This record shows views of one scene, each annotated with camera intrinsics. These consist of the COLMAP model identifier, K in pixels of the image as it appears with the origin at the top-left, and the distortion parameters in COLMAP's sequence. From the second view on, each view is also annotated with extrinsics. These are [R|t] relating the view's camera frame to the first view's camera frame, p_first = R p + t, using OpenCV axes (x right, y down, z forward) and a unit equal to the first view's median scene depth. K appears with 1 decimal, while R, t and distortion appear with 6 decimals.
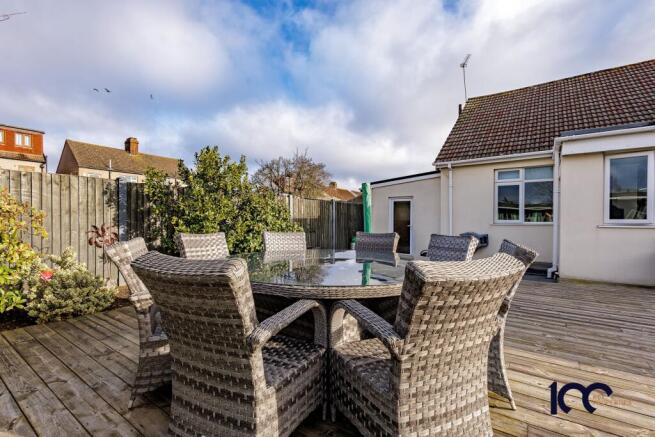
lens RADIAL K [[305.4, 0, 327.5], [0, 305.4, 218.5], [0, 0, 1]] dist [0.010775, -0.000030]
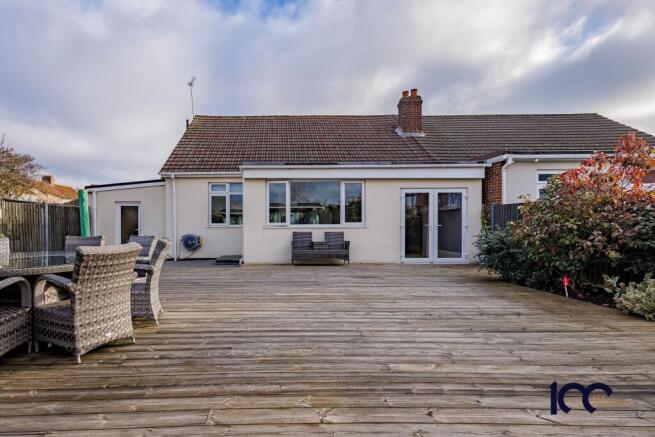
lens RADIAL K [[374.9, 0, 325.5], [0, 374.9, 221.7], [0, 0, 1]] dist [0.007294, 0.000280]
pose [[0.799543, -0.008543, 0.600549, 0.018333], [0.005846, 0.999962, 0.006442, -0.011594], [-0.600581, -0.001640, 0.799562, -0.571221]]
